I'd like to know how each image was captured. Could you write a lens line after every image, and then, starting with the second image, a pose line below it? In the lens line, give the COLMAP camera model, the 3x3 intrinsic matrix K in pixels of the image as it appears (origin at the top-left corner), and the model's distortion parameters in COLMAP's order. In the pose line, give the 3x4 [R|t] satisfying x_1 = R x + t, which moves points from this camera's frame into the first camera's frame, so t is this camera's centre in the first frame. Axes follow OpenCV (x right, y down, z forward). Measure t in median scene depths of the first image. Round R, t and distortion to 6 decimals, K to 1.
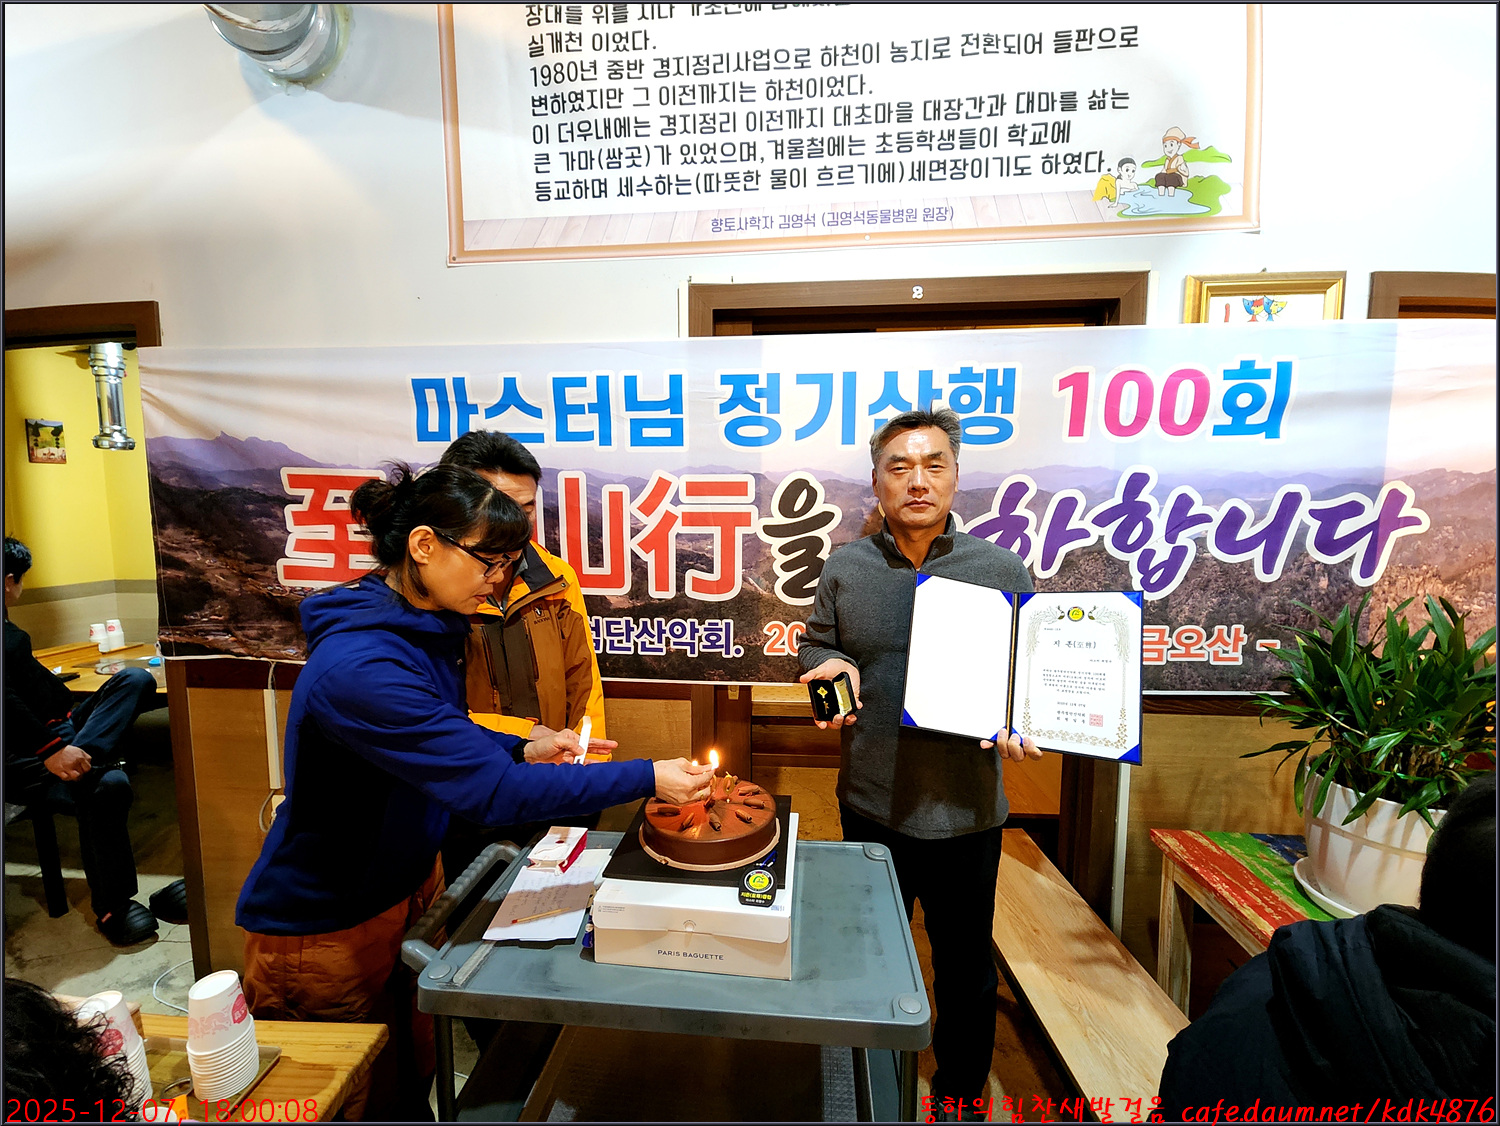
lens RADIAL K [[600.0, 0, 745.8], [0, 600.0, 562.1], [0, 0, 1]] dist [0.006890, -0.005147]
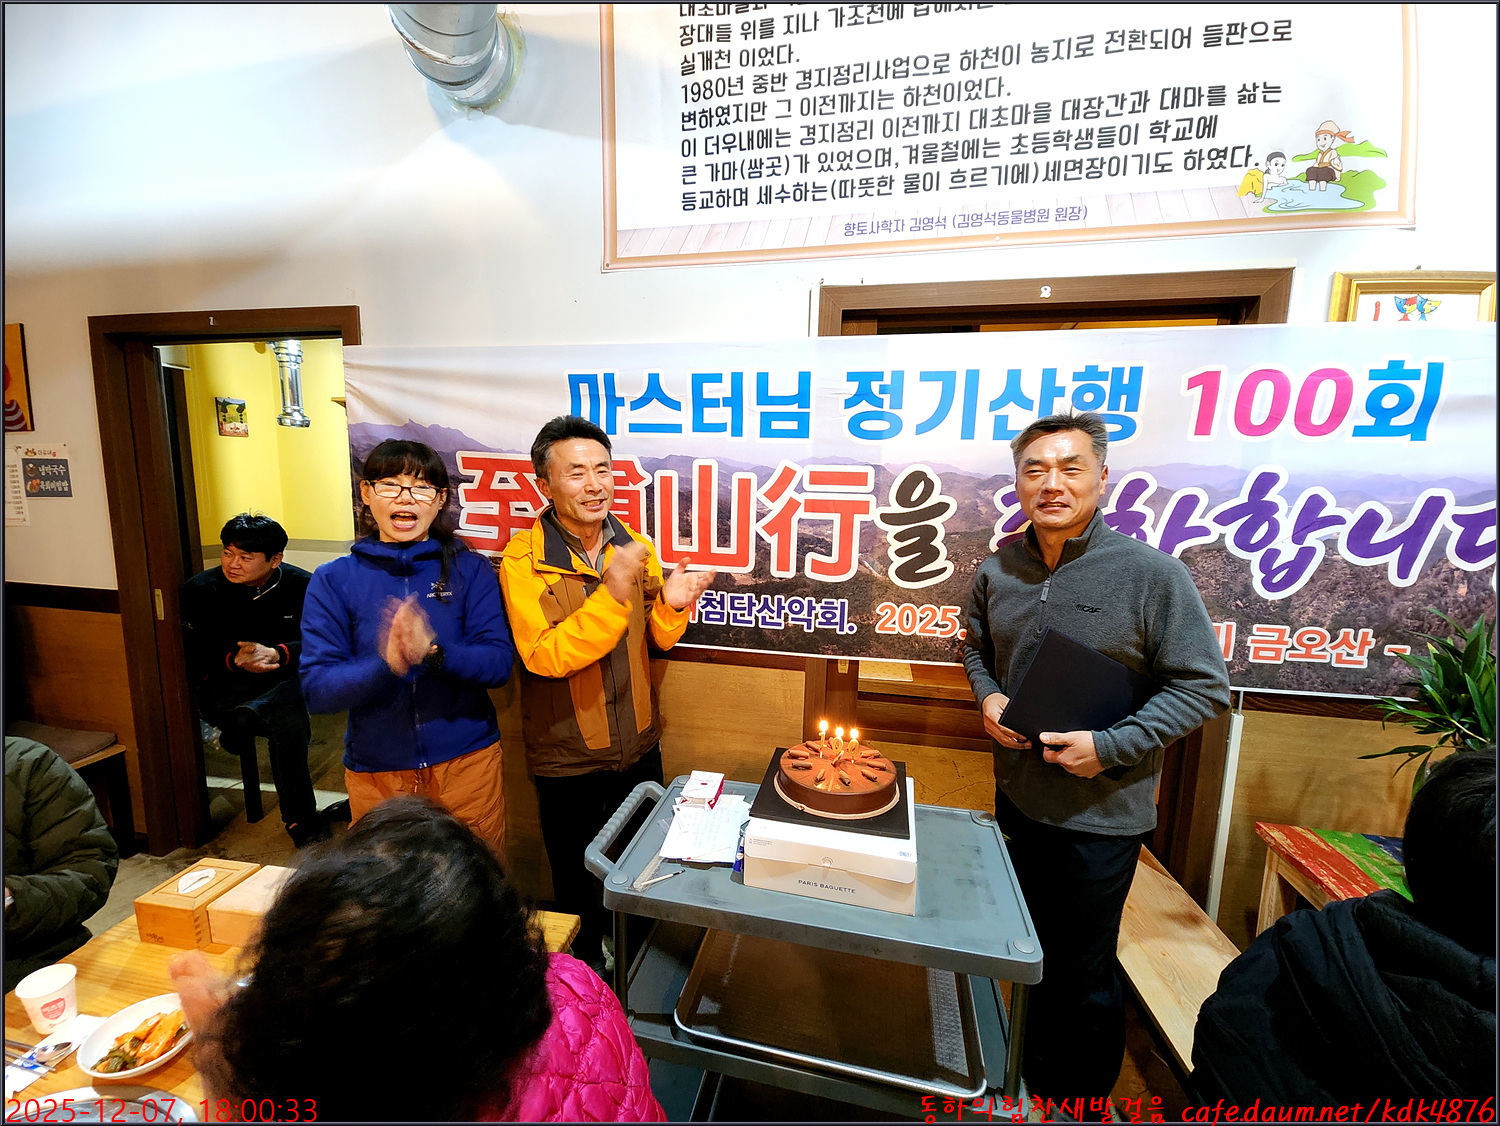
lens RADIAL K [[600.0, 0, 747.0], [0, 600.0, 561.3], [0, 0, 1]] dist [0.006890, -0.005147]
pose [[0.992589, 0.037998, -0.115430, -0.084405], [-0.033157, 0.998500, 0.043572, -0.015942], [0.116913, -0.039422, 0.992359, -0.098575]]
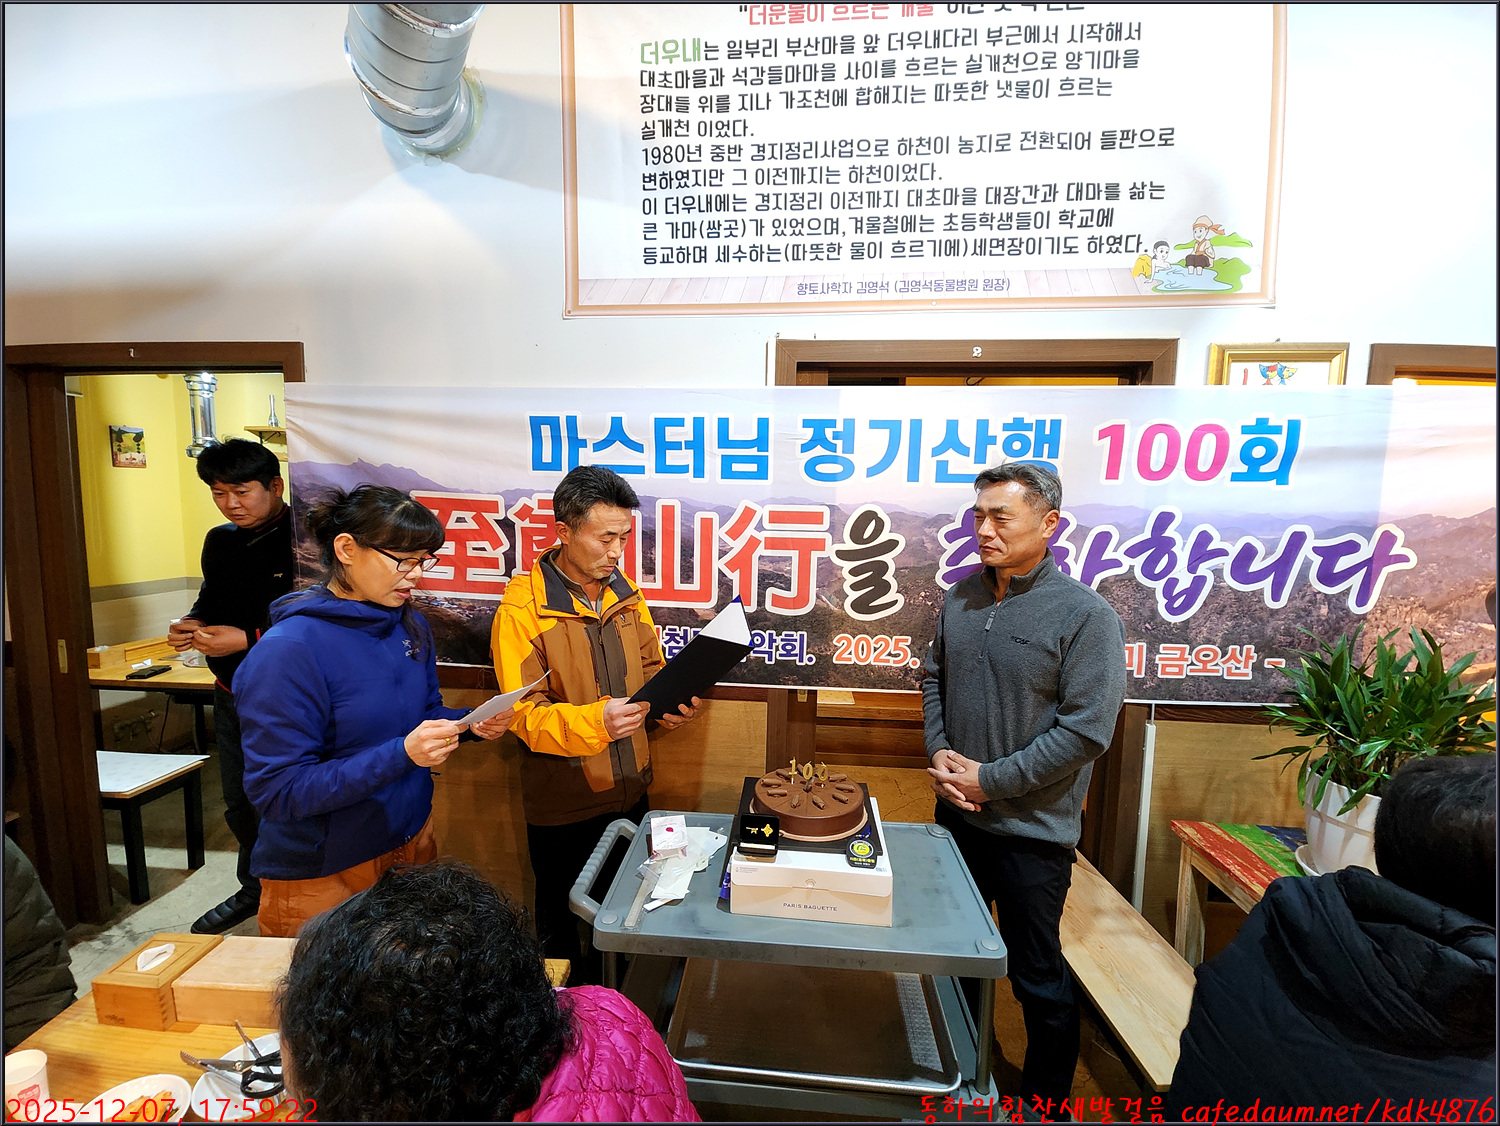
lens RADIAL K [[600.0, 0, 744.2], [0, 600.0, 560.5], [0, 0, 1]] dist [0.006890, -0.005147]
pose [[0.999836, 0.018021, 0.001710, -0.153987], [-0.018023, 0.999837, 0.000802, -0.041236], [-0.001695, -0.000832, 0.999998, -0.150794]]
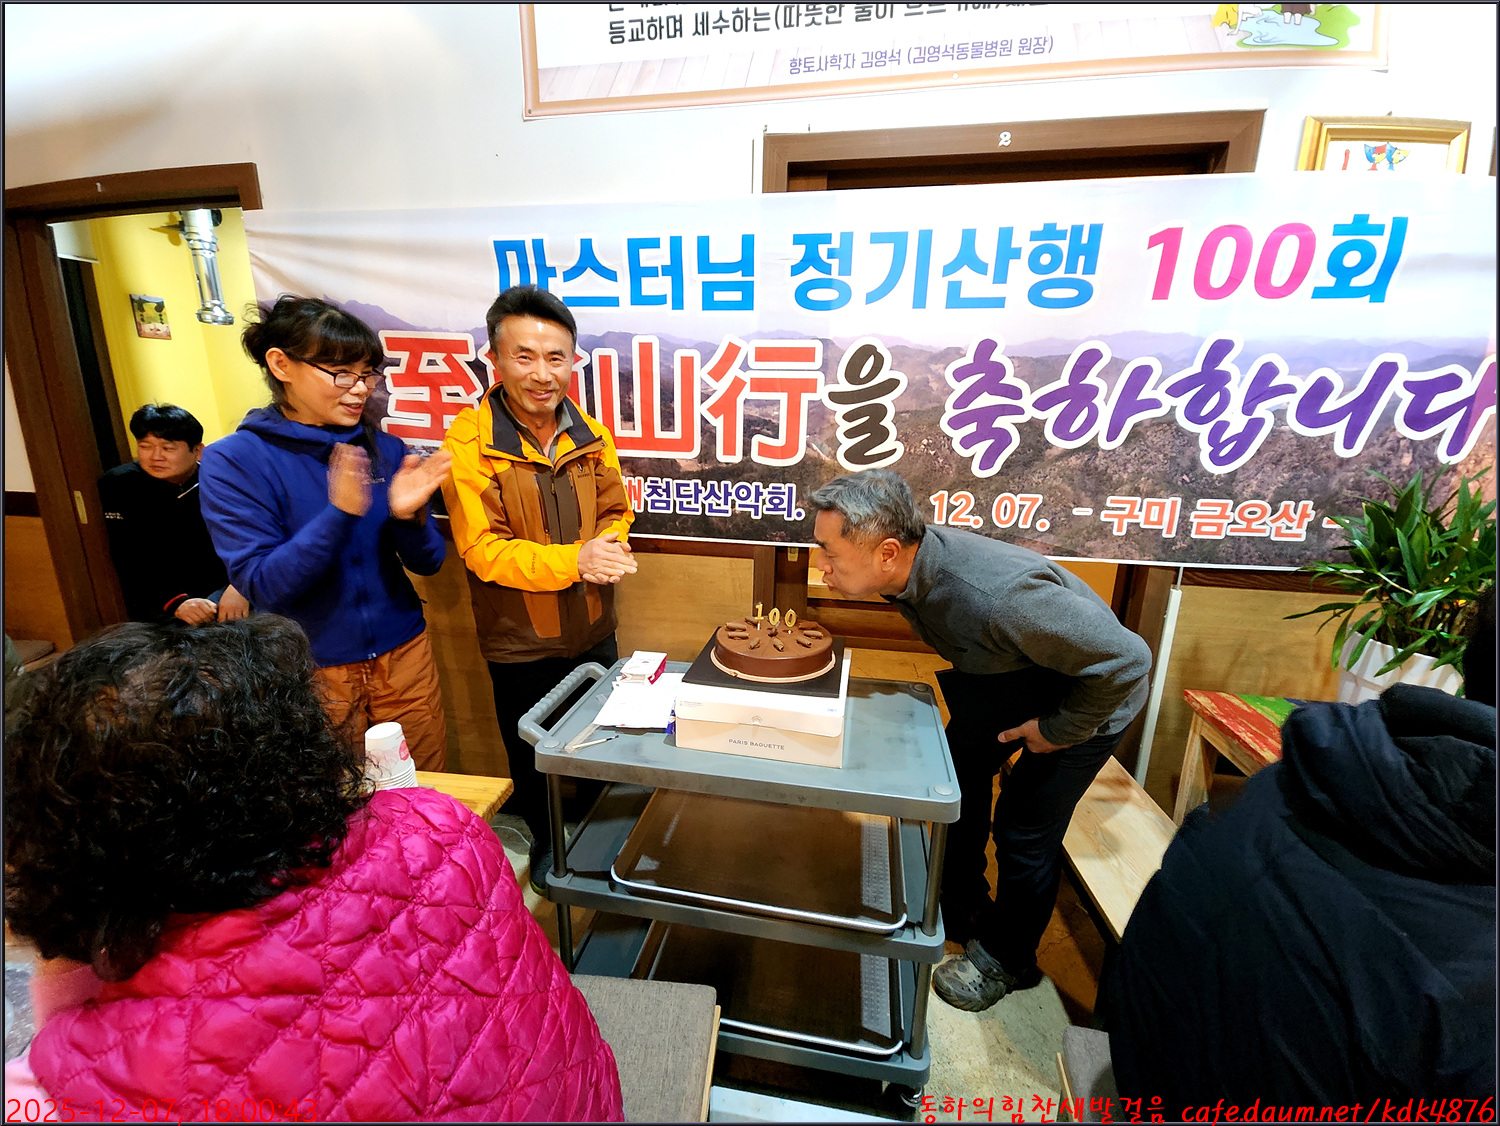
lens RADIAL K [[600.0, 0, 746.2], [0, 600.0, 559.8], [0, 0, 1]] dist [0.006890, -0.005147]
pose [[0.996101, 0.038254, -0.079500, -0.020129], [-0.025550, 0.987573, 0.155071, 0.069874], [0.084444, -0.152435, 0.984699, -0.069940]]
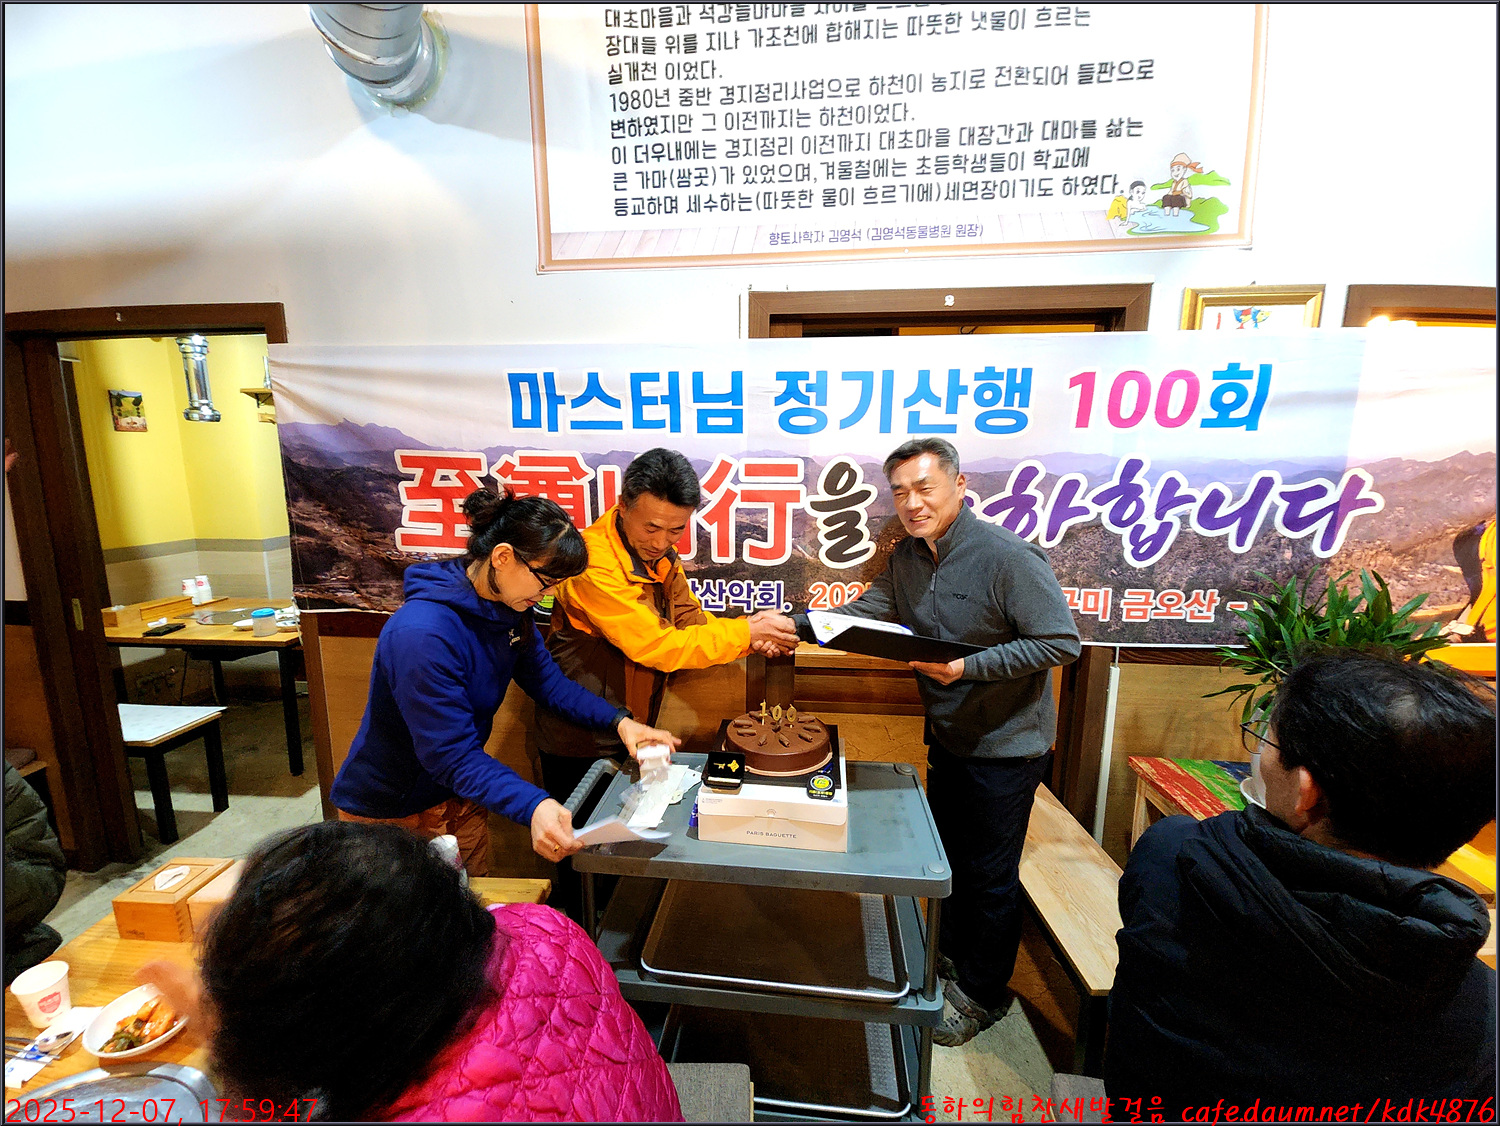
lens RADIAL K [[600.0, 0, 745.3], [0, 600.0, 559.9], [0, 0, 1]] dist [0.006890, -0.005147]
pose [[0.999910, 0.005920, -0.012022, -0.086787], [-0.005053, 0.997470, 0.070902, -0.032897], [0.012412, -0.070835, 0.997411, -0.185574]]
